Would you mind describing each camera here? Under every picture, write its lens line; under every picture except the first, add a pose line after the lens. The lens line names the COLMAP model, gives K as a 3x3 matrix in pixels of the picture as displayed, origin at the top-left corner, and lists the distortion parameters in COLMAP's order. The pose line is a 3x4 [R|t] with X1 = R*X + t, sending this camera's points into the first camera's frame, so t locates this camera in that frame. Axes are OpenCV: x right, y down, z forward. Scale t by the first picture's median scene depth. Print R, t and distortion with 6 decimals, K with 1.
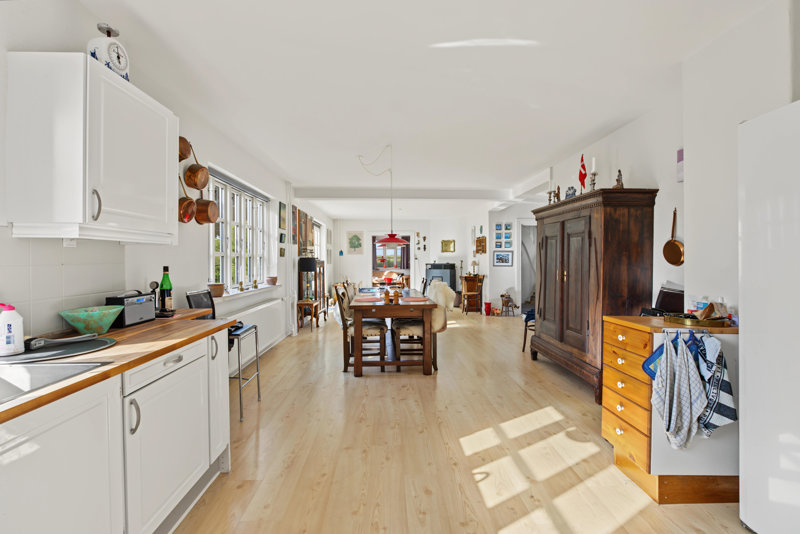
lens RADIAL K [[367.5, 0, 395.5], [0, 367.5, 262.5], [0, 0, 1]] dist [-0.000261, 0.000255]
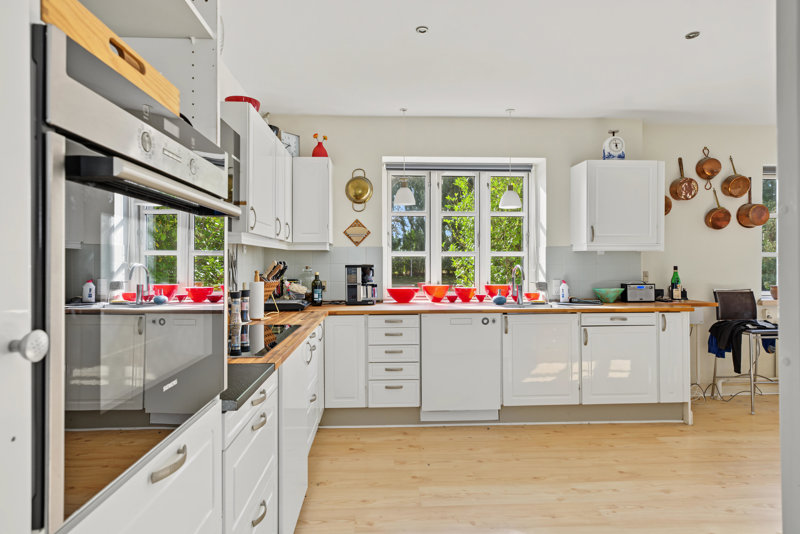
lens RADIAL K [[440.8, 0, 397.7], [0, 440.8, 266.5], [0, 0, 1]] dist [-0.000194, -0.000565]
pose [[0.021217, 0.008095, -0.999742, 1.321874], [-0.007216, 0.999942, 0.007944, 0.008299], [0.999749, 0.007046, 0.021274, -0.082520]]
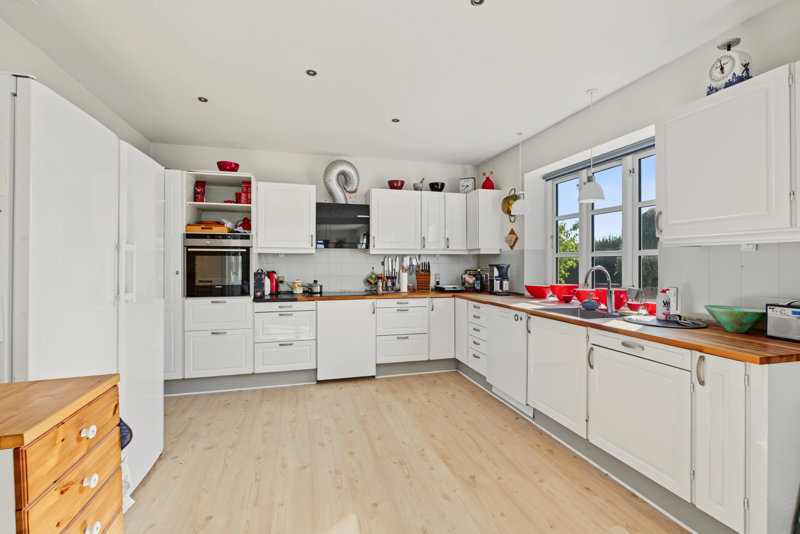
lens RADIAL K [[367.5, 0, 396.7], [0, 367.5, 263.6], [0, 0, 1]] dist [-0.000261, 0.000255]
pose [[-0.973940, 0.001530, -0.226802, 0.275844], [-0.001583, 0.999907, 0.013541, -0.018699], [0.226801, 0.013547, -0.973847, 2.036939]]
